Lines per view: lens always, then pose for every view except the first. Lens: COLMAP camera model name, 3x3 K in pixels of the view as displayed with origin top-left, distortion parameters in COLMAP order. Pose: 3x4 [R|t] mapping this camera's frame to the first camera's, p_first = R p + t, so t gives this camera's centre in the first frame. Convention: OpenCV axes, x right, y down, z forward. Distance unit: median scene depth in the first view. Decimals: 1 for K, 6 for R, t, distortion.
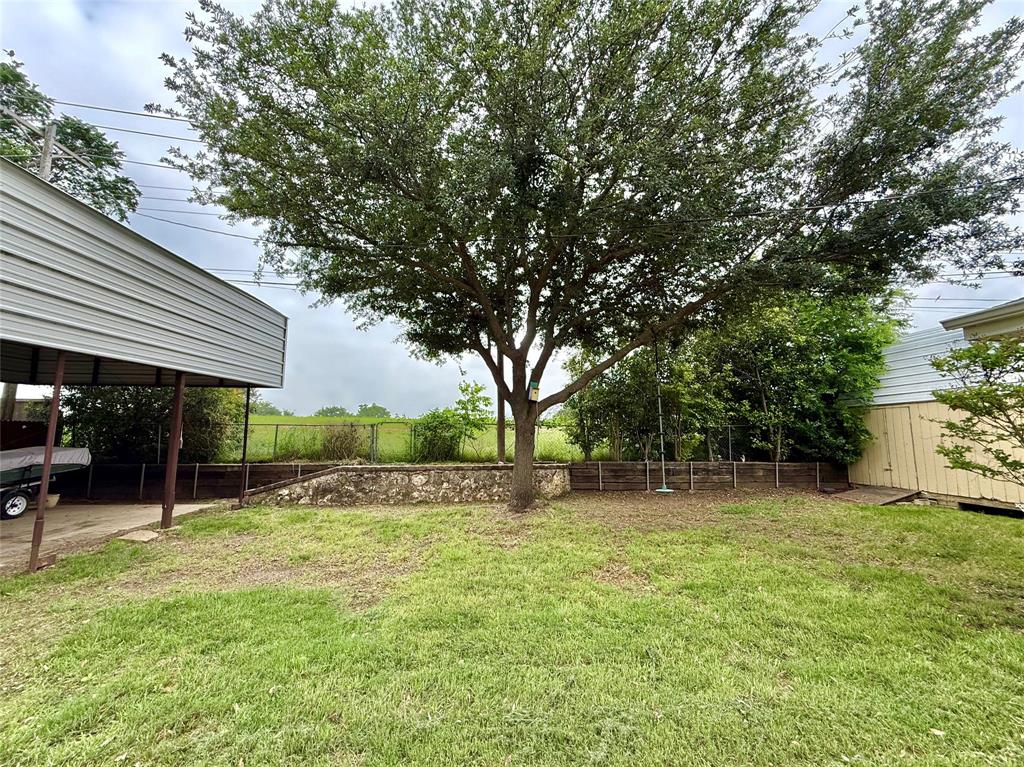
lens RADIAL K [[414.0, 0, 512.0], [0, 414.0, 383.5], [0, 0, 1]] dist [-0.028713, 0.000065]
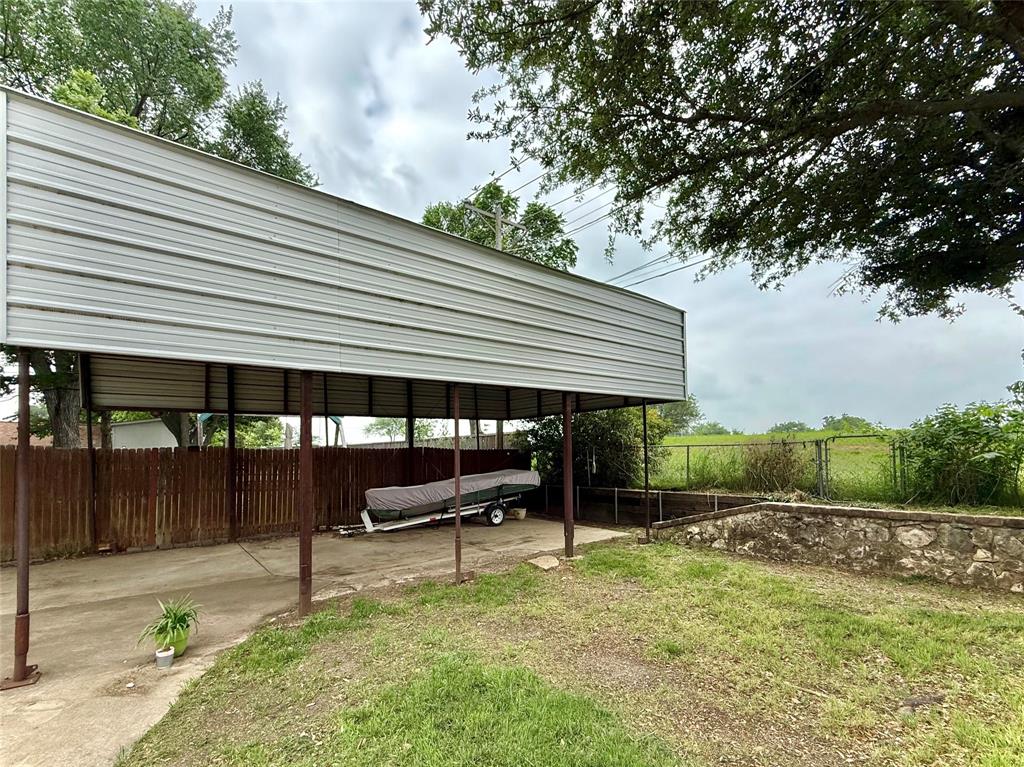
lens RADIAL K [[451.6, 0, 514.1], [0, 451.6, 441.3], [0, 0, 1]] dist [-0.001708, -0.000198]
pose [[0.575787, -0.035173, -0.816843, -0.035392], [0.109643, 0.993372, 0.034512, 0.026159], [0.810215, -0.109433, 0.575827, 0.231411]]
